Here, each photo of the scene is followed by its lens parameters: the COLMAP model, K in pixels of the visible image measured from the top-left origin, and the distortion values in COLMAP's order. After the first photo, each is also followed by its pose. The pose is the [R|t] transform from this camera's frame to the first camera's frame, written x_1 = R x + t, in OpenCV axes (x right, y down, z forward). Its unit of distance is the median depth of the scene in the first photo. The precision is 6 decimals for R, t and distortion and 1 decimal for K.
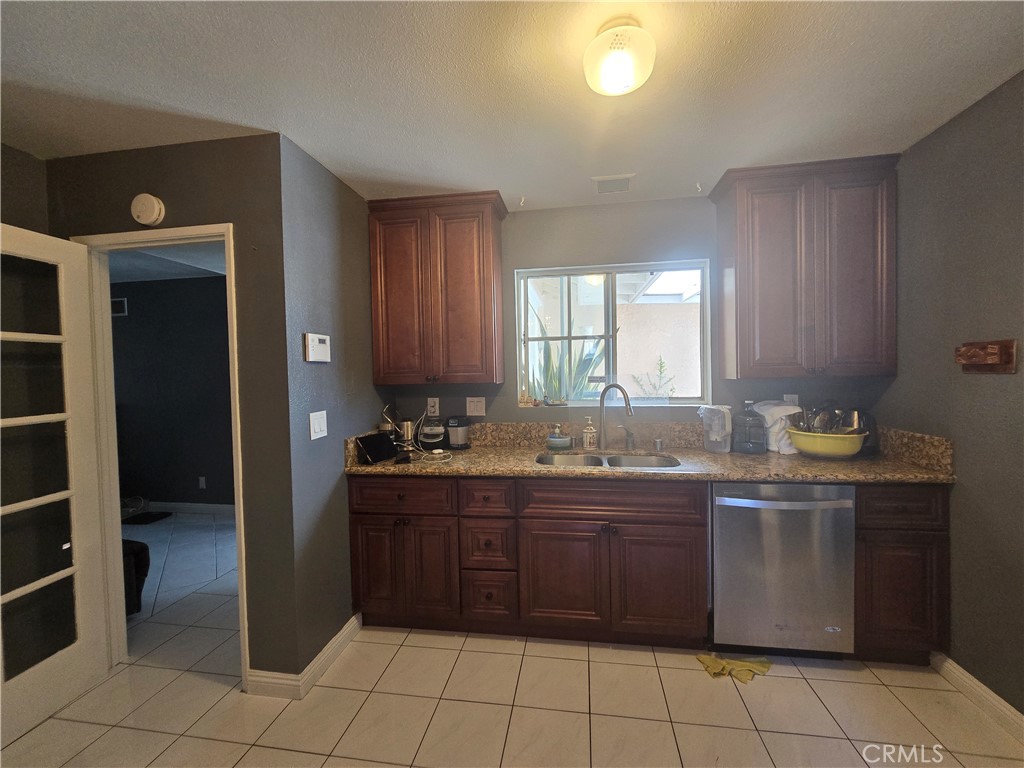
lens RADIAL K [[427.6, 0, 512.0], [0, 427.6, 384.0], [0, 0, 1]] dist [-0.000962, 0.000018]
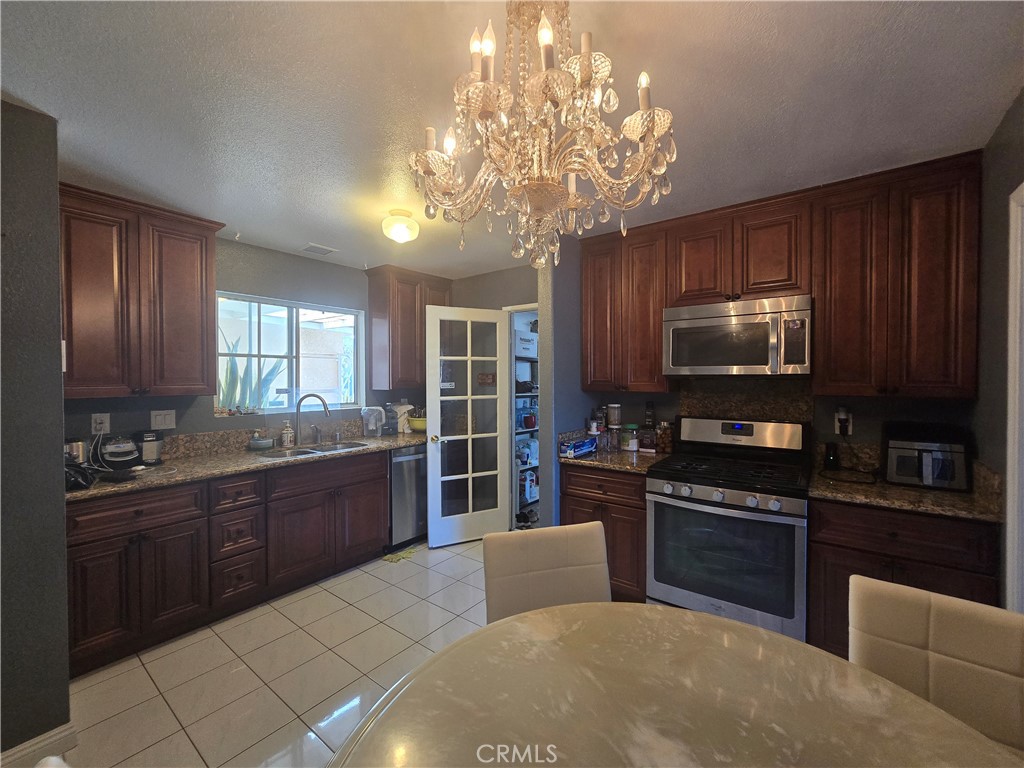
lens RADIAL K [[427.6, 0, 512.0], [0, 427.6, 384.0], [0, 0, 1]] dist [-0.000962, 0.000018]
pose [[0.479450, 0.005881, 0.877549, -0.610801], [0.021345, 0.999604, -0.018360, 0.006333], [-0.877310, 0.027534, 0.479134, -0.186512]]
